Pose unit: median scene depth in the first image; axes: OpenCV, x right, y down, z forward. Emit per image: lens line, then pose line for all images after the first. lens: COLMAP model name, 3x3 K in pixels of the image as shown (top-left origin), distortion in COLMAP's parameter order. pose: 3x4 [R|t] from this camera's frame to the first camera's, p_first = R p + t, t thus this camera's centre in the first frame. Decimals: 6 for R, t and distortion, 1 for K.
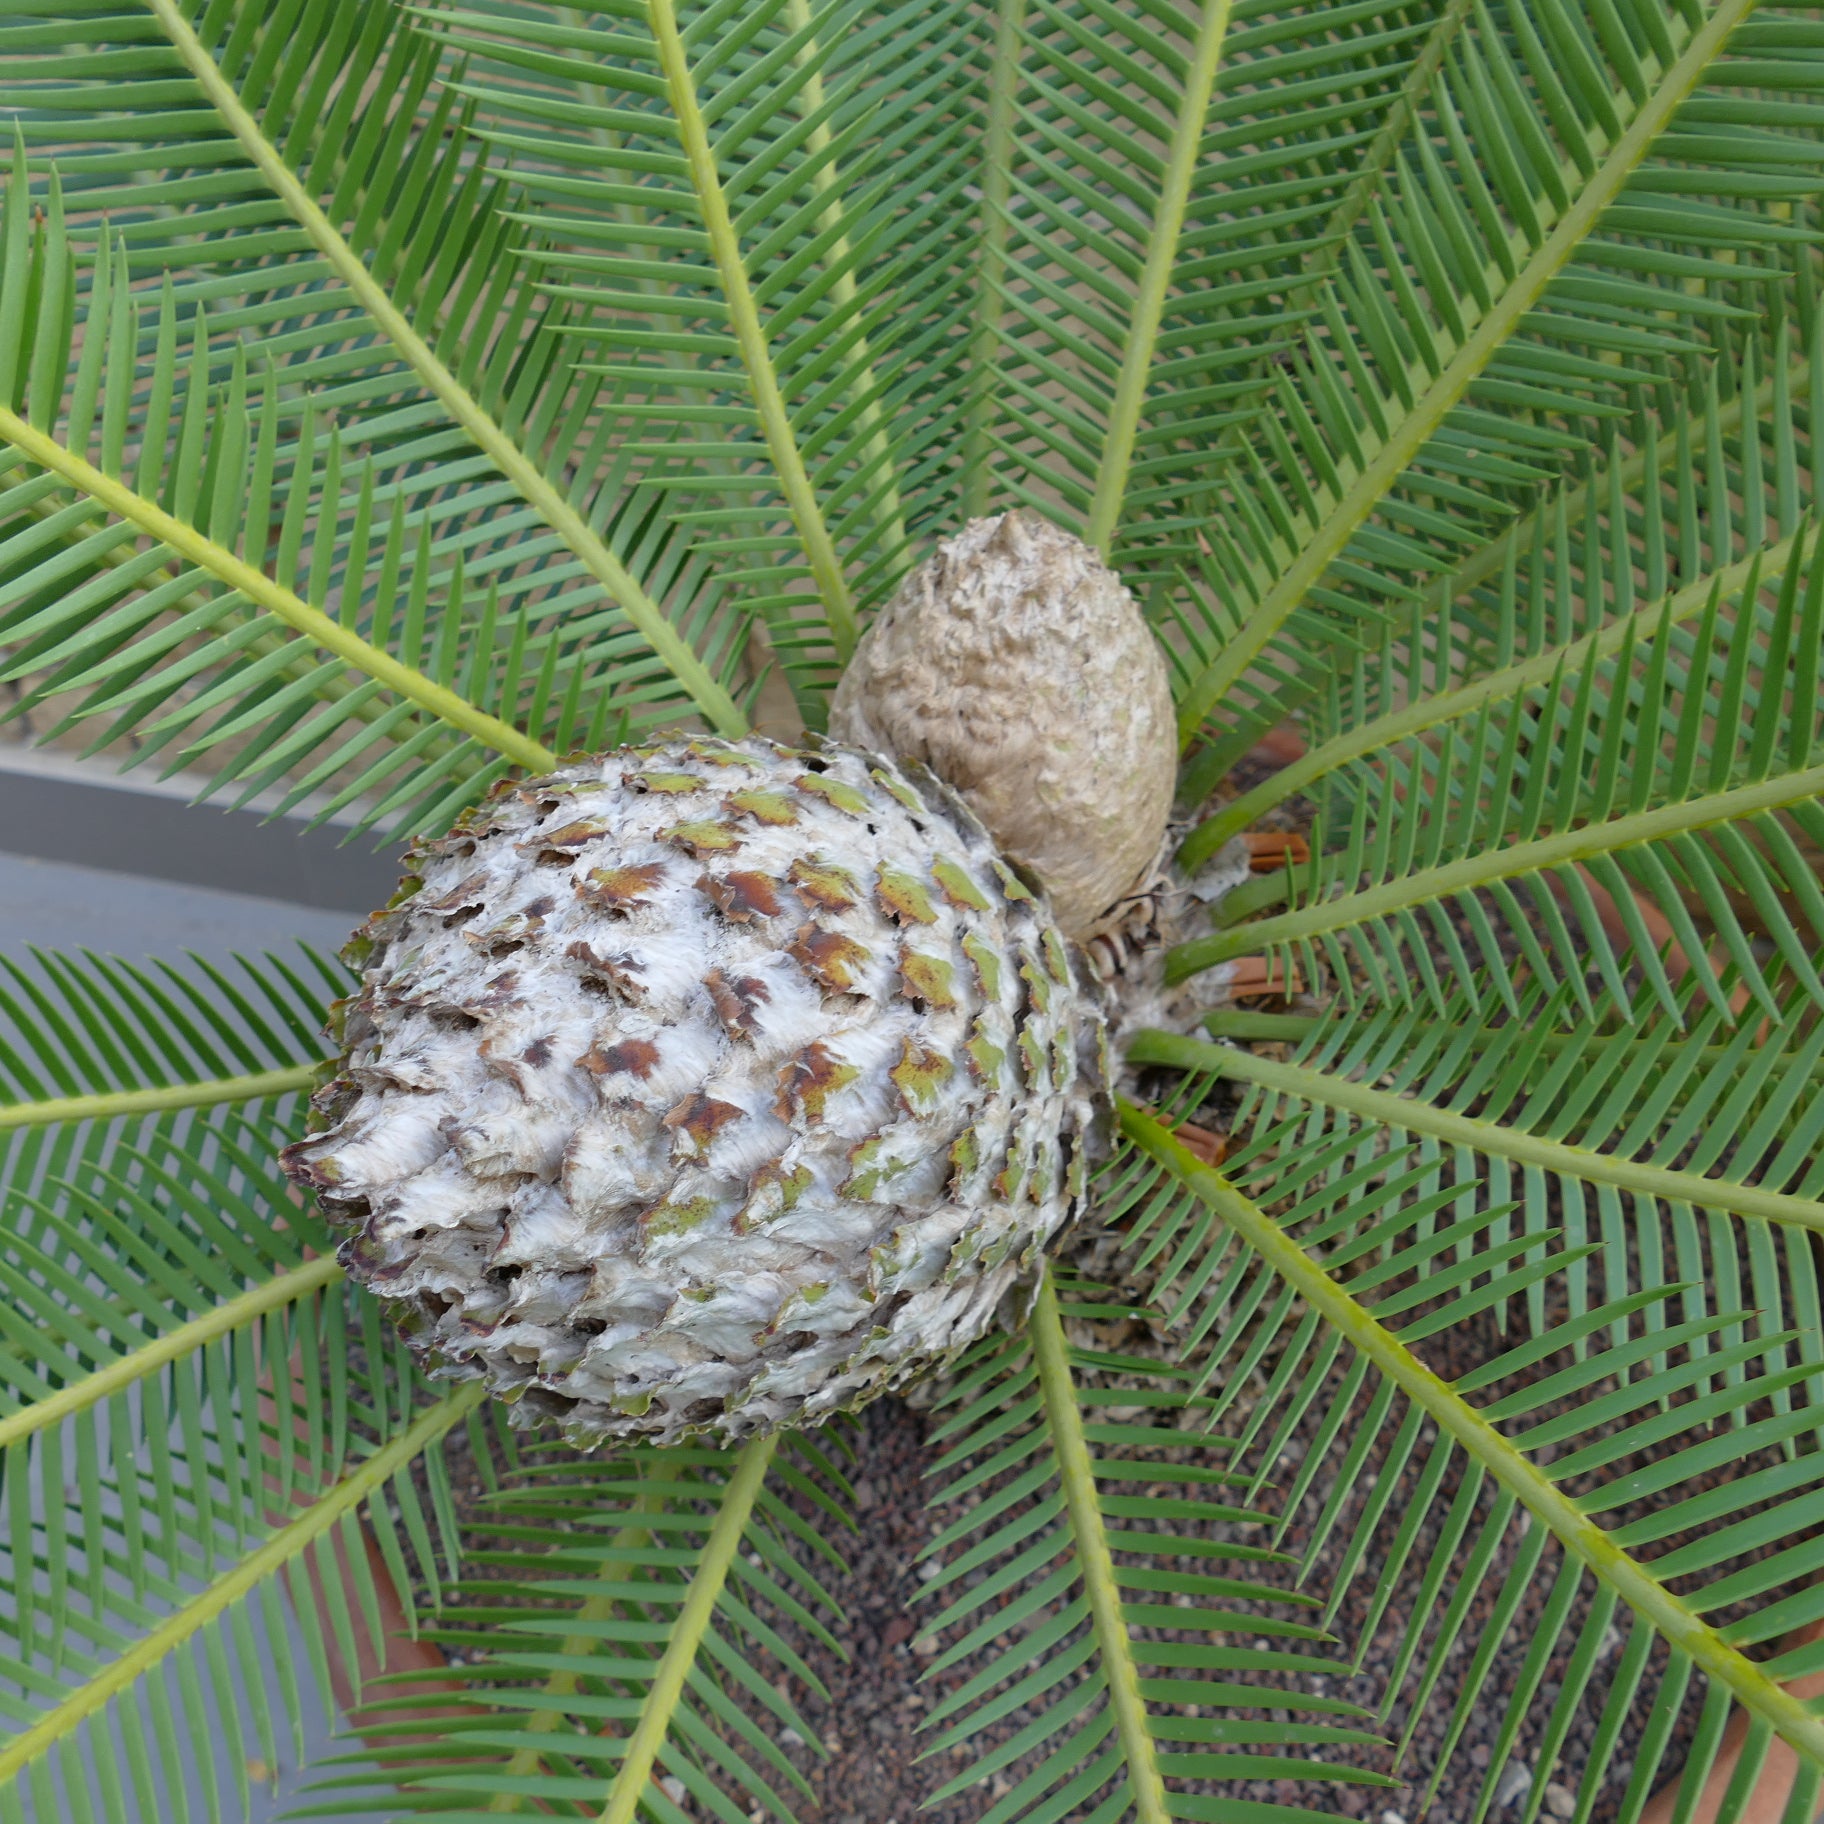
lens RADIAL K [[1961.8, 0, 906.5], [0, 1961.8, 906.3], [0, 0, 1]] dist [-0.019533, 0.024865]
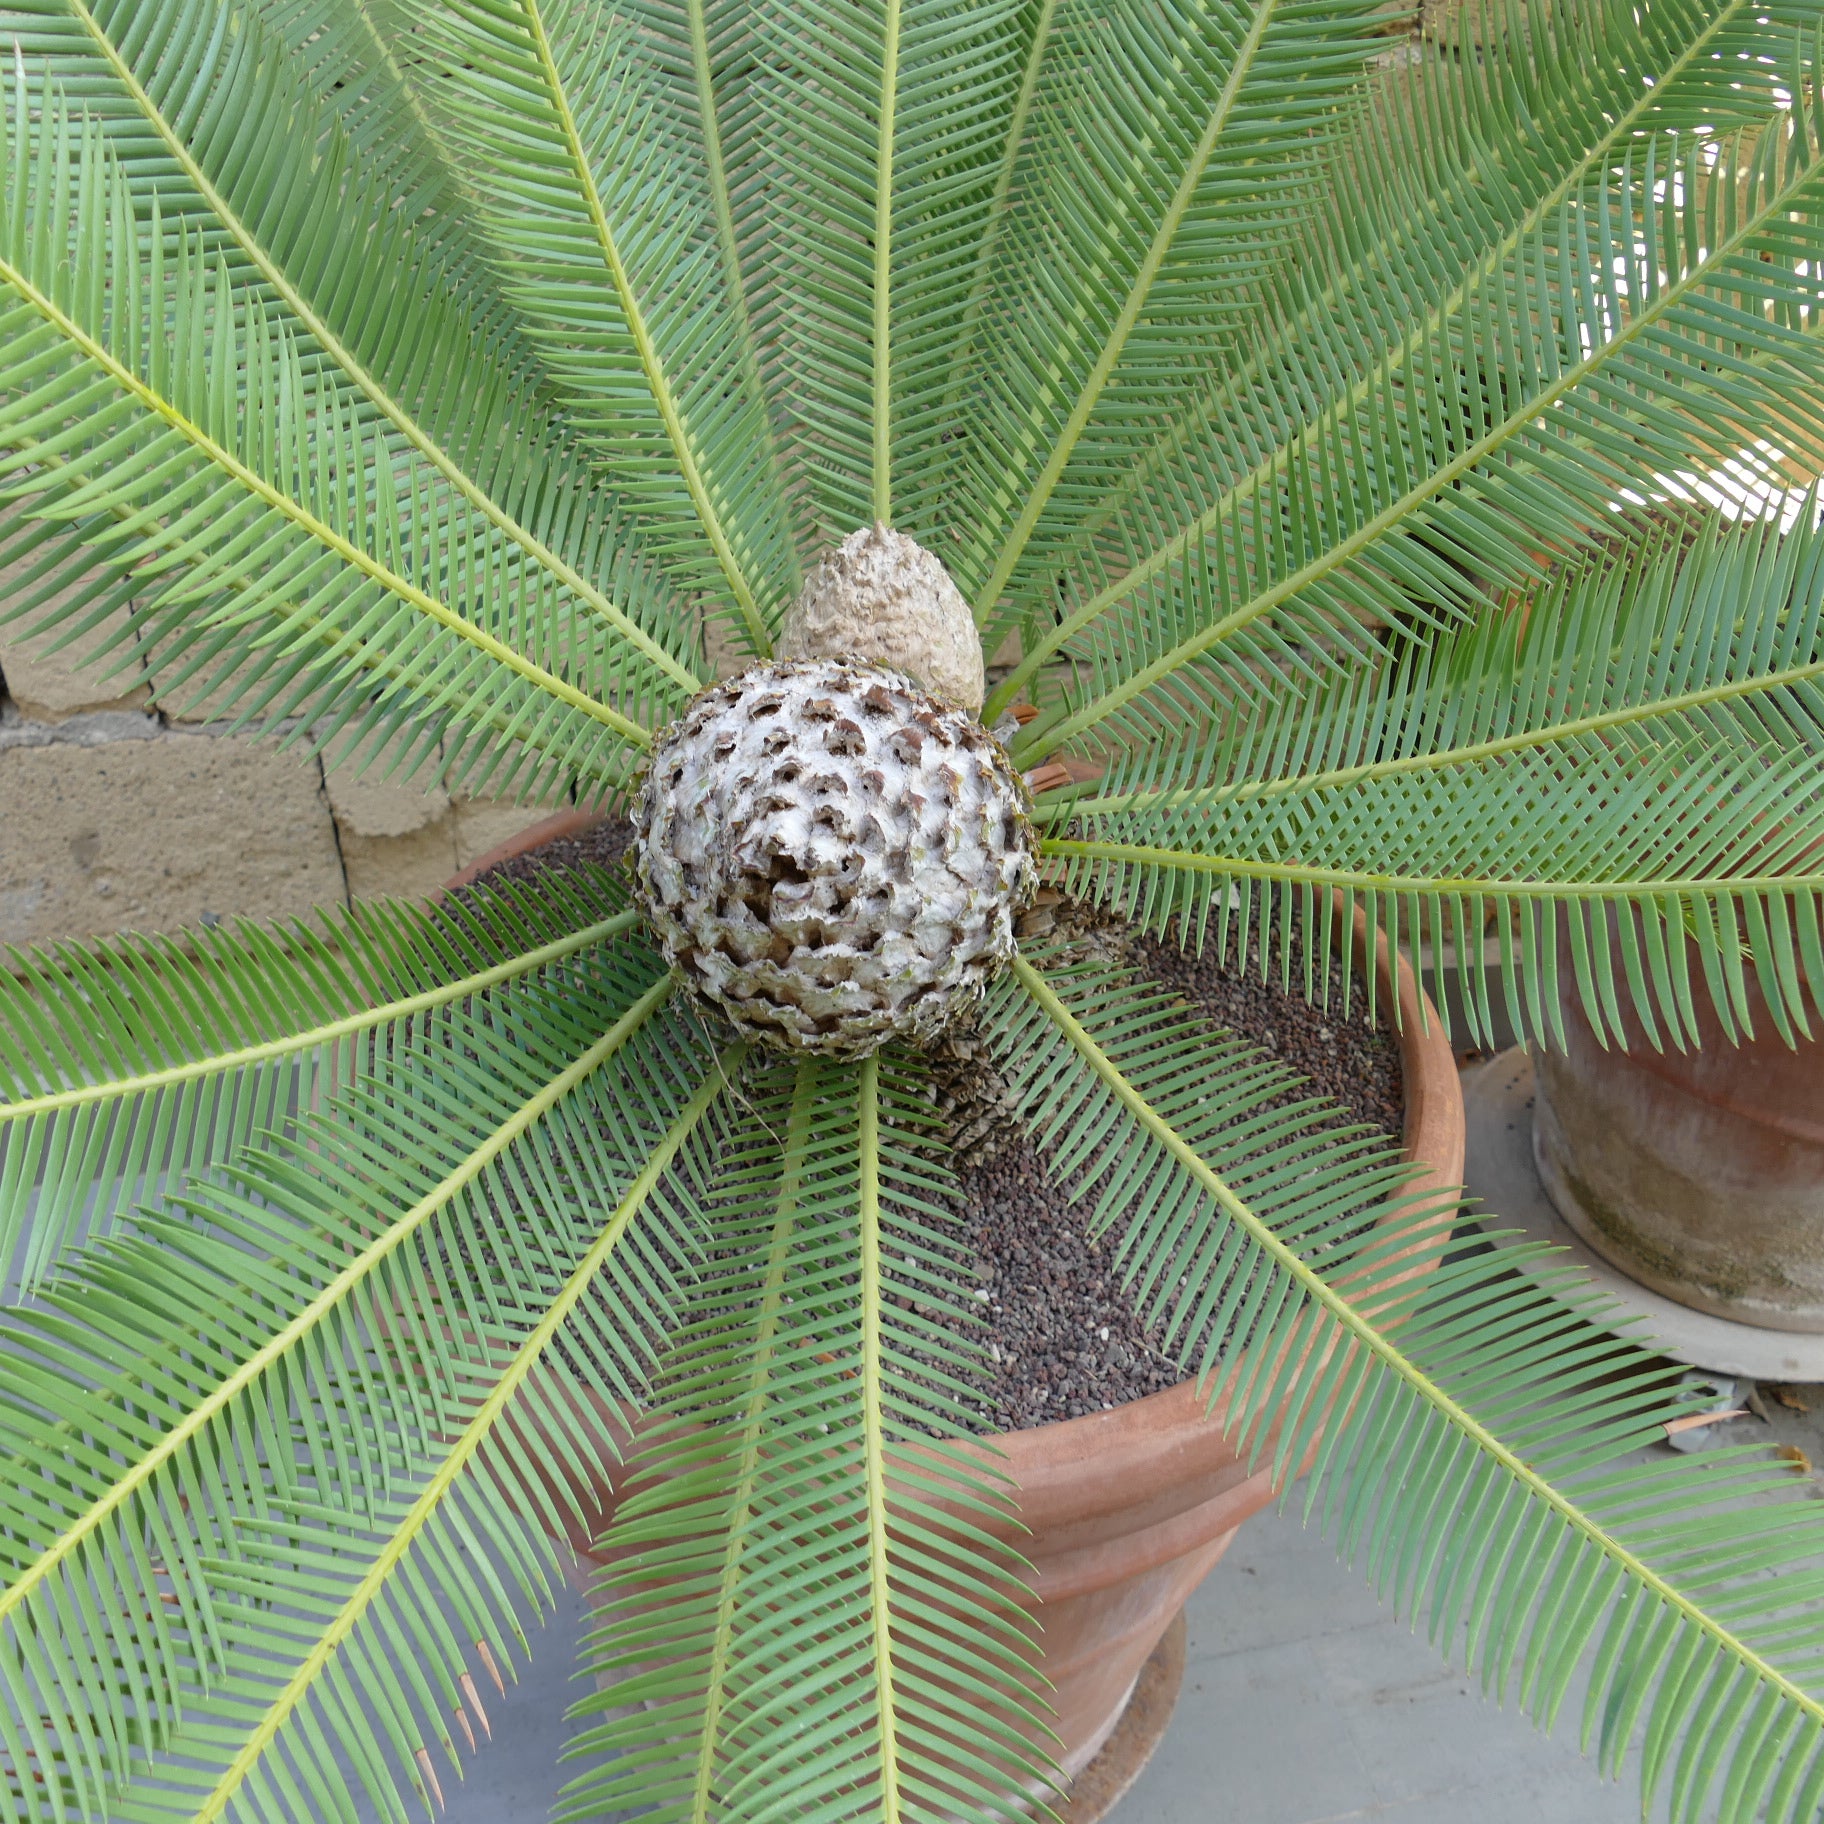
lens RADIAL K [[1961.8, 0, 906.5], [0, 1961.8, 906.3], [0, 0, 1]] dist [-0.019533, 0.024865]
pose [[0.910367, -0.232985, 0.341980, -0.672015], [0.272427, 0.959515, -0.071512, 0.290731], [-0.311474, 0.158266, 0.936982, -0.659352]]
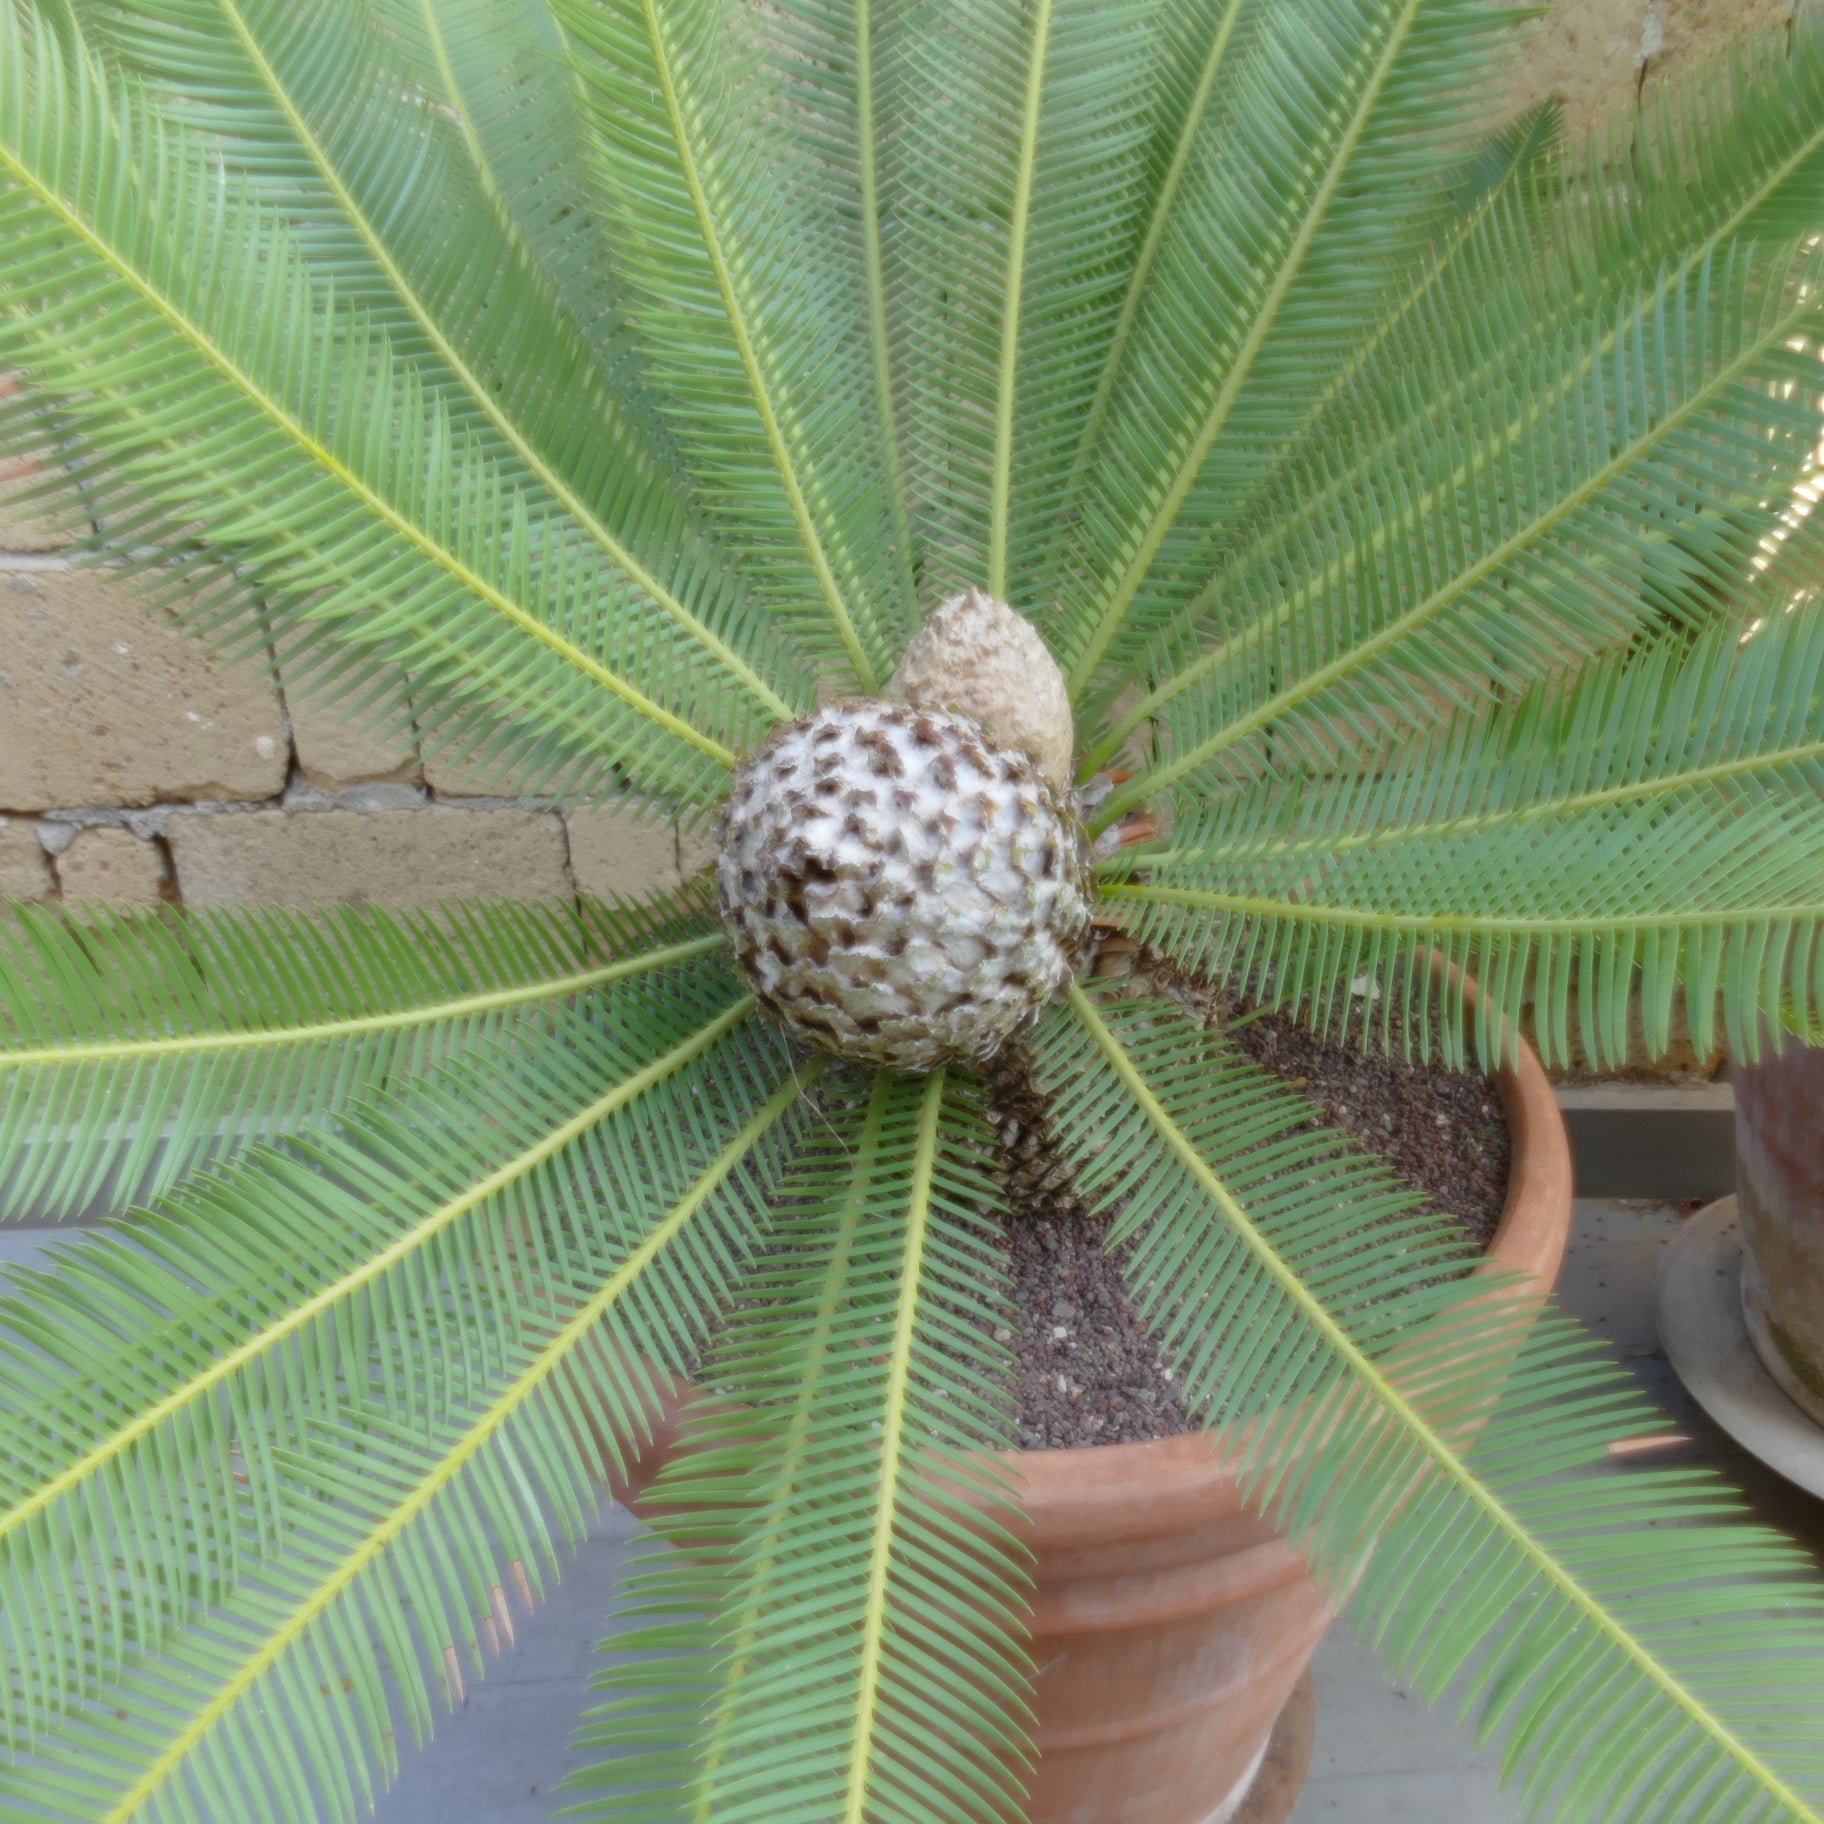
lens RADIAL K [[1961.8, 0, 906.5], [0, 1961.8, 906.3], [0, 0, 1]] dist [-0.019533, 0.024865]
pose [[0.966108, -0.157752, 0.204328, -0.502434], [0.196229, 0.963091, -0.184254, 0.491011], [-0.167720, 0.218104, 0.961405, -0.850172]]
